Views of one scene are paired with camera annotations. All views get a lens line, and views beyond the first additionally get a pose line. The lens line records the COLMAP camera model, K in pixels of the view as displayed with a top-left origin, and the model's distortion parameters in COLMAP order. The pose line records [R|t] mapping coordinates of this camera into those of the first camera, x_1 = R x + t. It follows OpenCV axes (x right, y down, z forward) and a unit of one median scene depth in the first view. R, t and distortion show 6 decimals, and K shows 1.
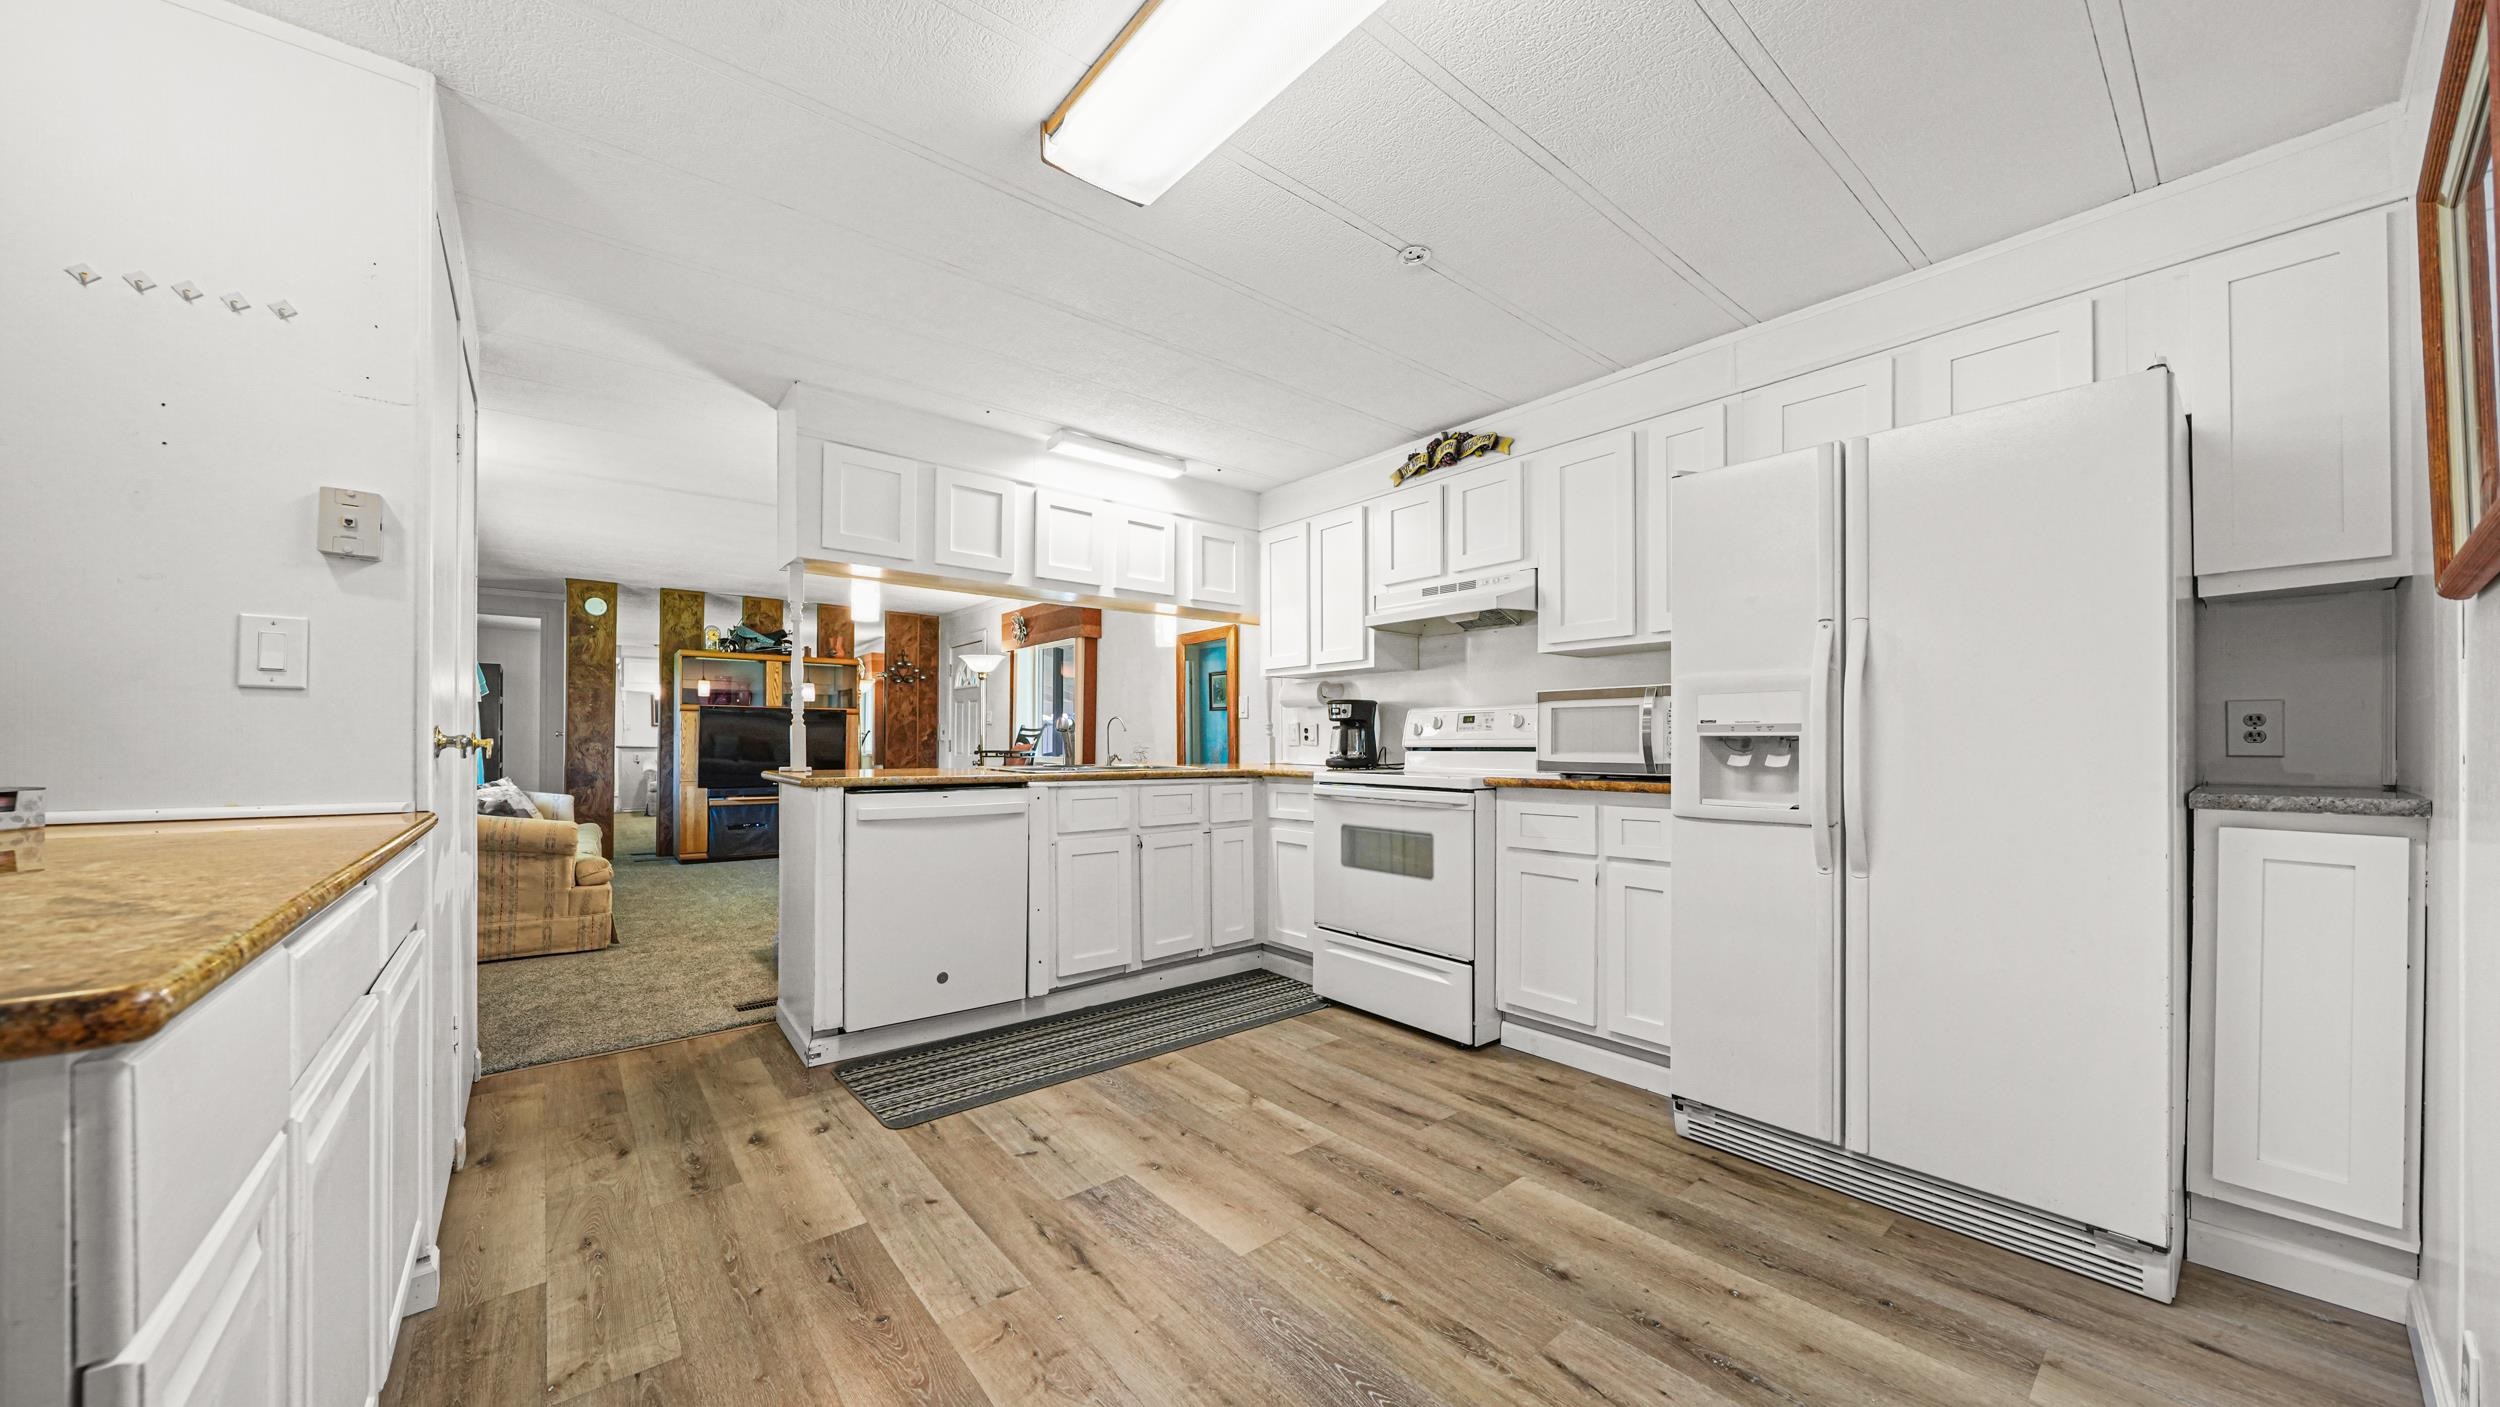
lens RADIAL K [[858.4, 0, 1244.8], [0, 858.4, 729.6], [0, 0, 1]] dist [-0.002947, 0.000001]
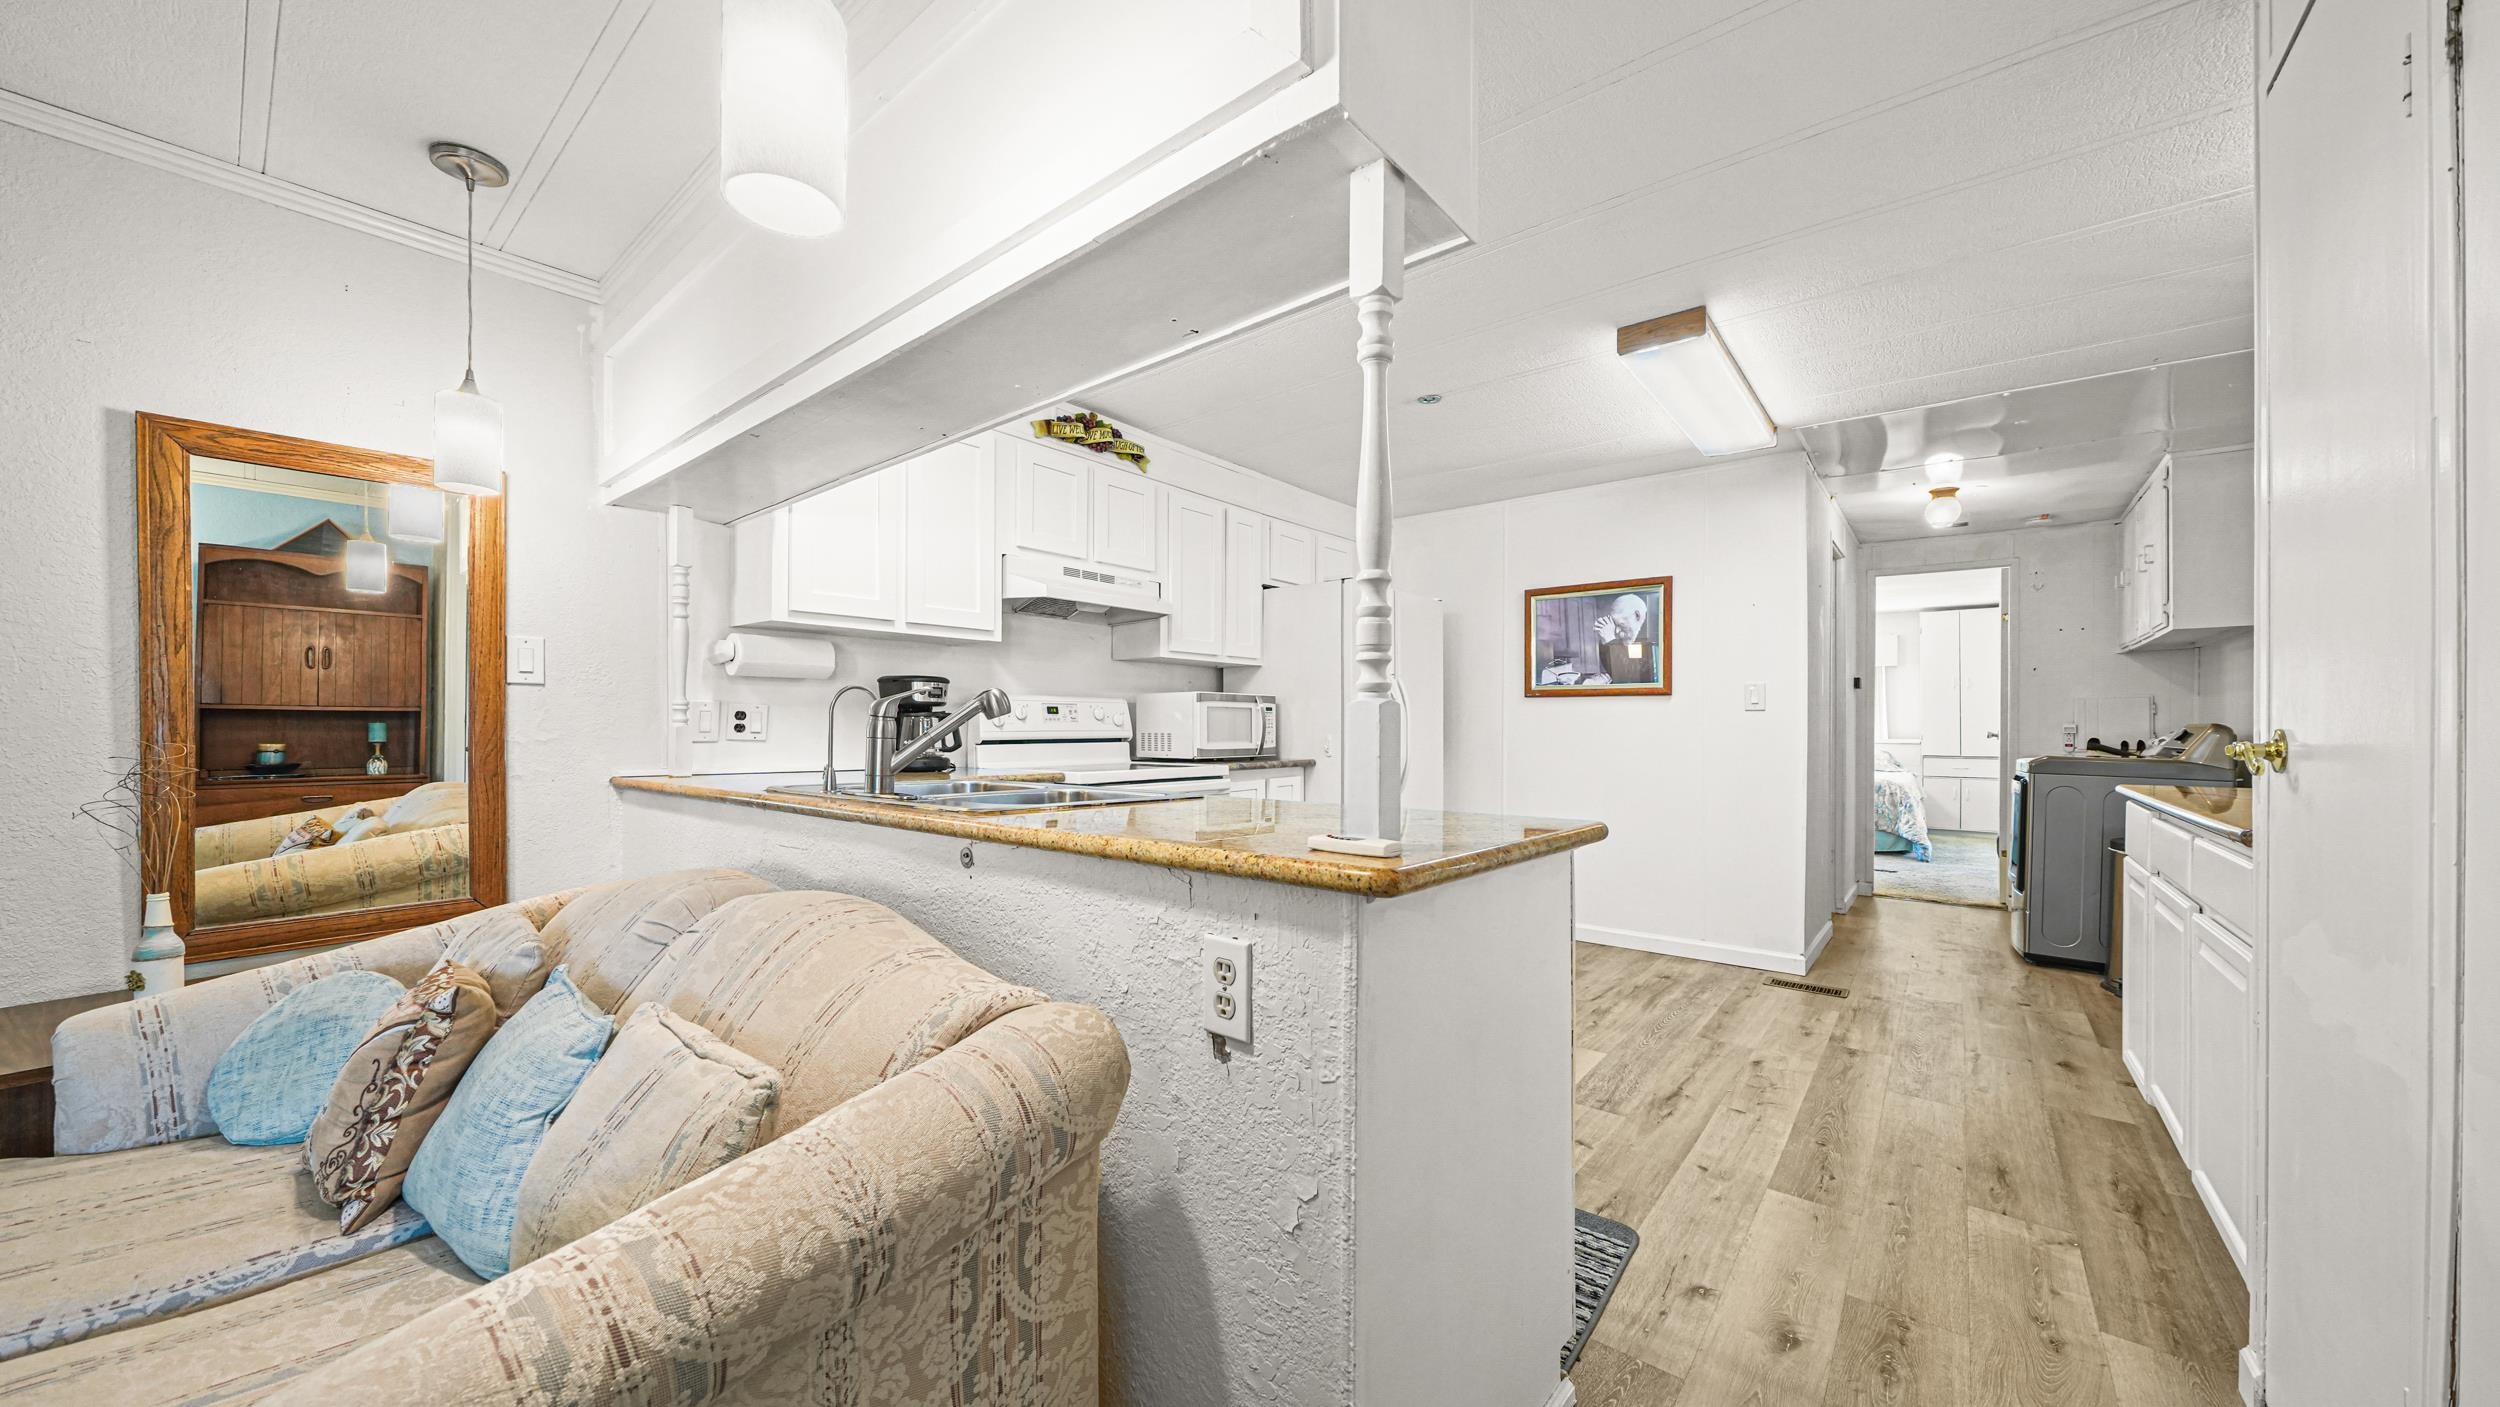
lens RADIAL K [[858.4, 0, 1244.8], [0, 858.4, 729.6], [0, 0, 1]] dist [-0.002947, 0.000001]
pose [[-0.188880, -0.005097, 0.981987, -0.655142], [-0.017799, 0.999840, 0.001767, 0.003527], [-0.981839, -0.017144, -0.188941, 0.887633]]
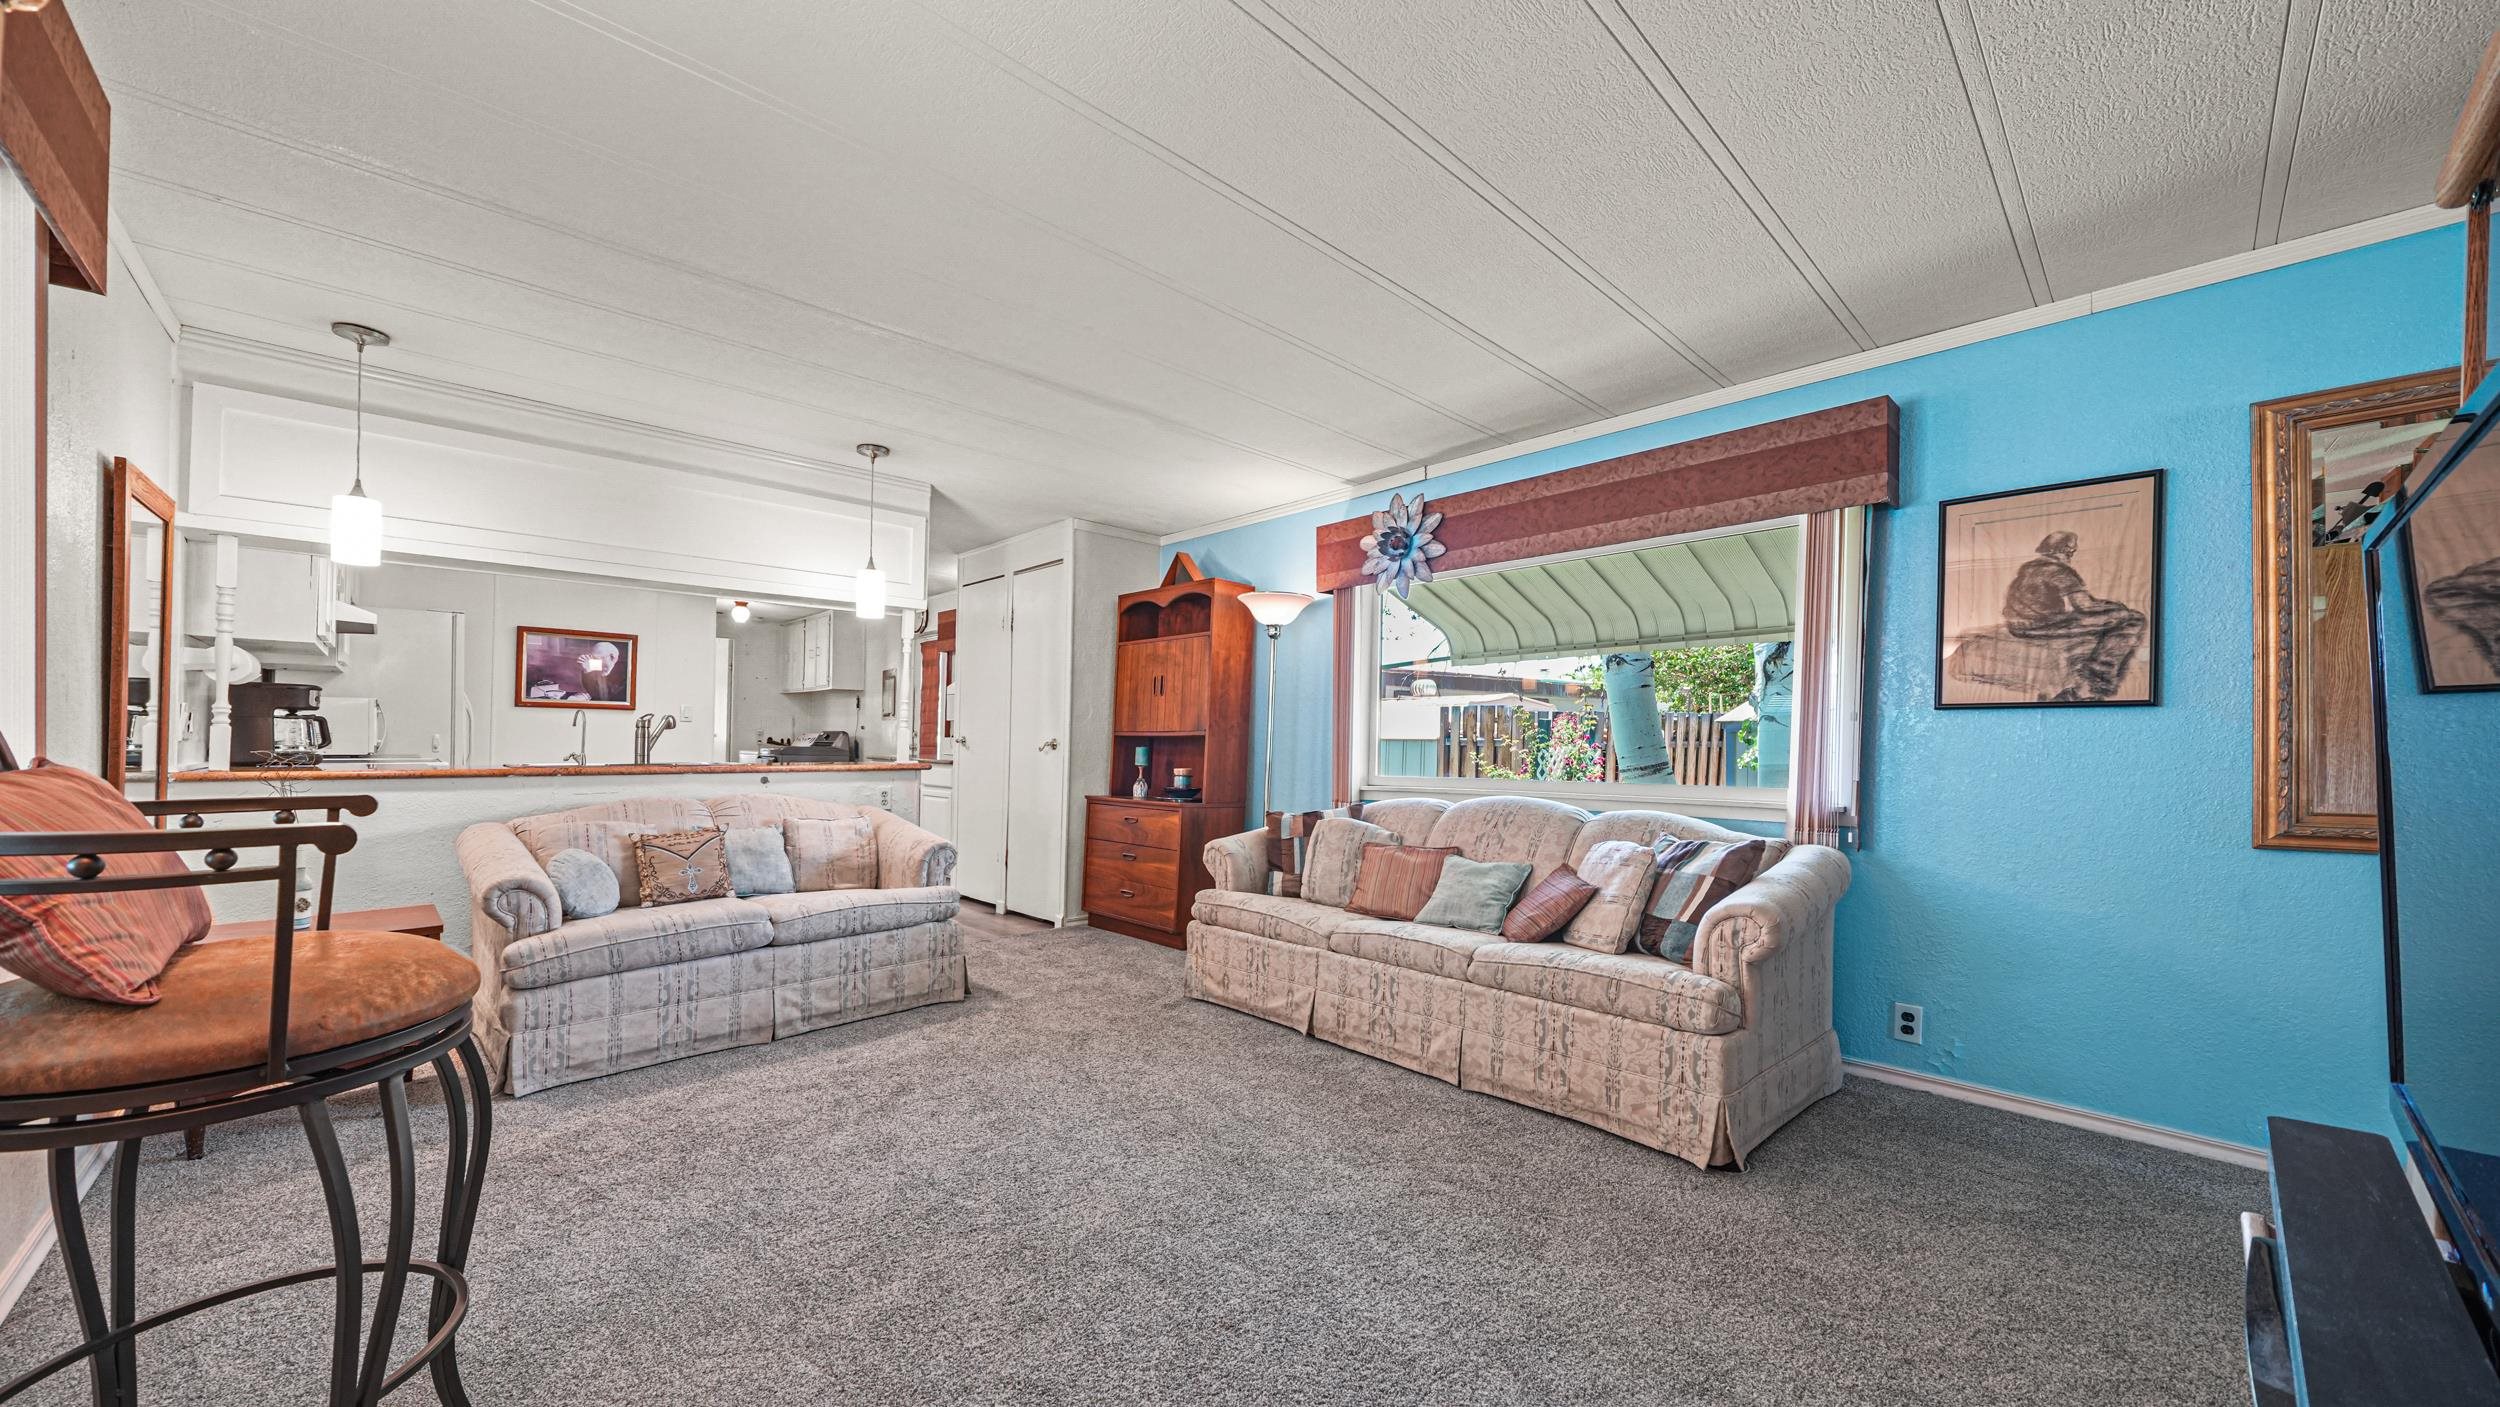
lens RADIAL K [[858.4, 0, 1244.8], [0, 858.4, 729.6], [0, 0, 1]] dist [-0.002947, 0.000001]
pose [[-0.994838, -0.015468, -0.100293, -0.721092], [-0.012680, 0.999517, -0.028376, 0.021859], [0.100683, -0.026958, -0.994553, 1.893172]]
